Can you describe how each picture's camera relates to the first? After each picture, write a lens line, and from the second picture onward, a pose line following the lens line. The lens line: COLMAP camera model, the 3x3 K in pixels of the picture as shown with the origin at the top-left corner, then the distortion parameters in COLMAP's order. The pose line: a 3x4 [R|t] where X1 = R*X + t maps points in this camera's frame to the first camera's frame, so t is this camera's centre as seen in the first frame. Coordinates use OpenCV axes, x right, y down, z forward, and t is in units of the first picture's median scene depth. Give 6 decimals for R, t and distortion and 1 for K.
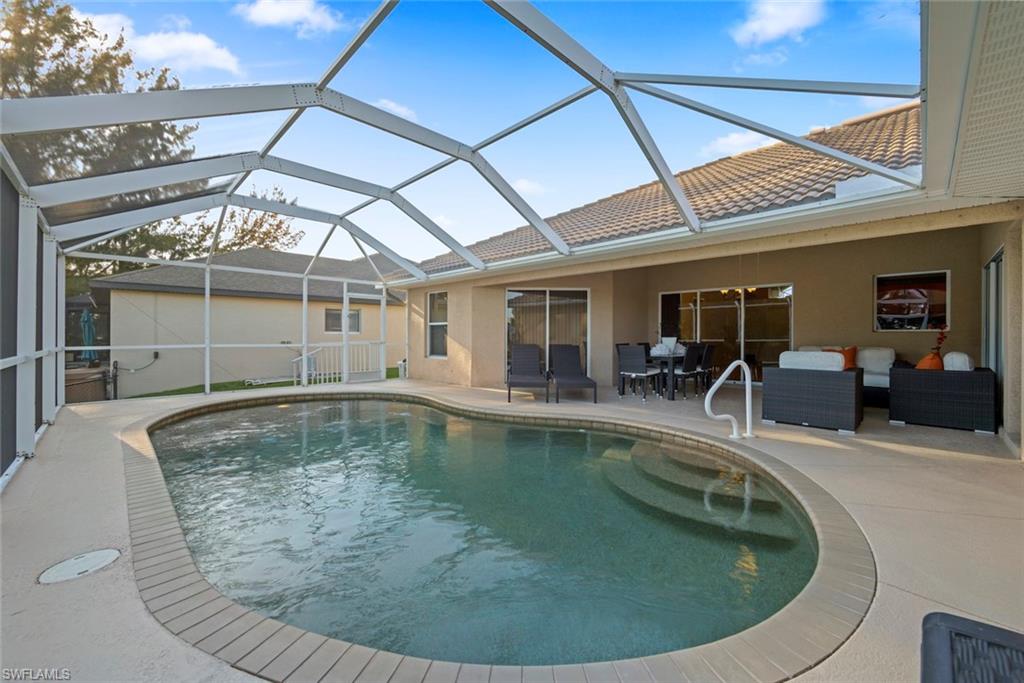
lens RADIAL K [[417.0, 0, 512.1], [0, 417.0, 330.5], [0, 0, 1]] dist [-0.001151, -0.000031]
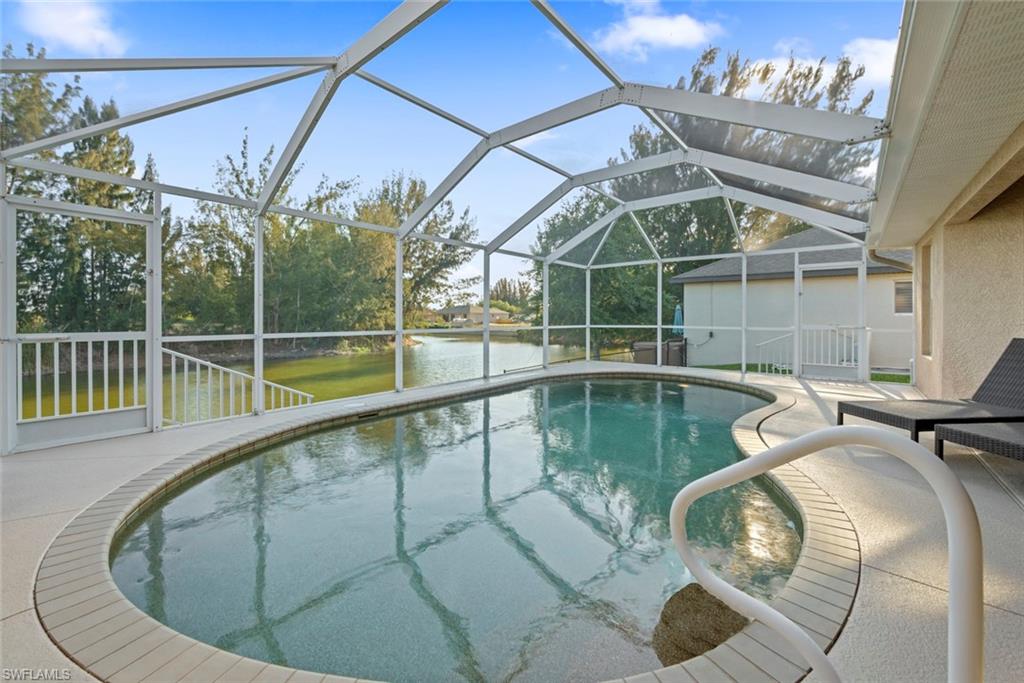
lens RADIAL K [[417.0, 0, 512.1], [0, 417.0, 330.5], [0, 0, 1]] dist [-0.001151, -0.000031]
pose [[0.100905, 0.028026, -0.994501, 0.371258], [0.013013, 0.999480, 0.029486, 0.004508], [0.994811, -0.015917, 0.100488, 0.393435]]
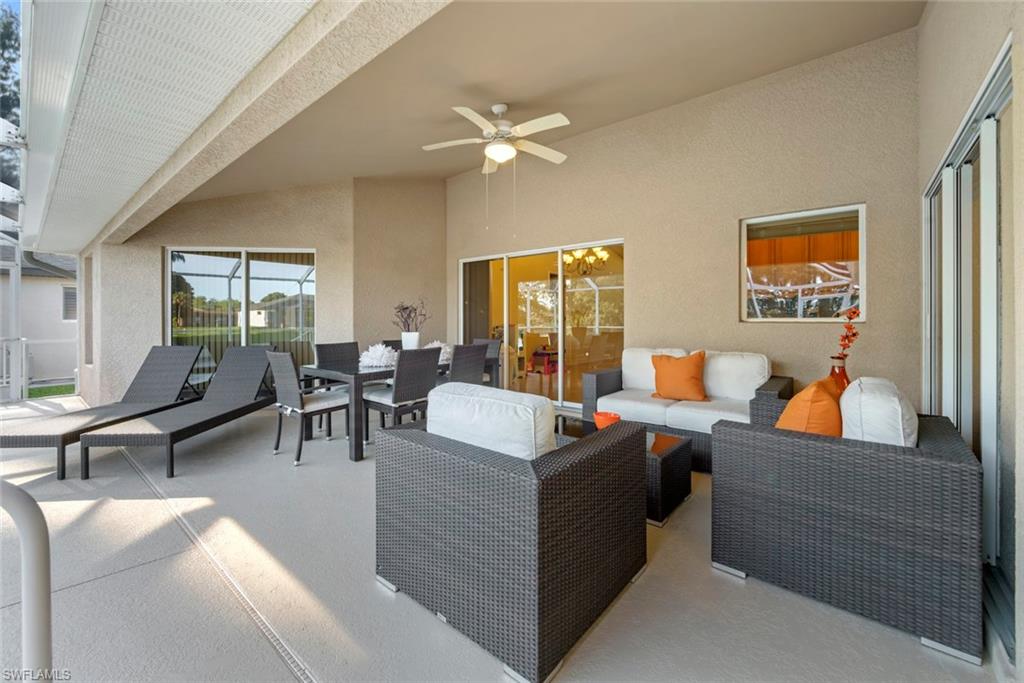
lens RADIAL K [[409.4, 0, 514.4], [0, 409.4, 317.0], [0, 0, 1]] dist [-0.000670, 0.000064]
pose [[0.995938, -0.003397, 0.089979, 0.410191], [0.002295, 0.999921, 0.012353, -0.009297], [-0.090014, -0.012096, 0.995867, 0.381738]]
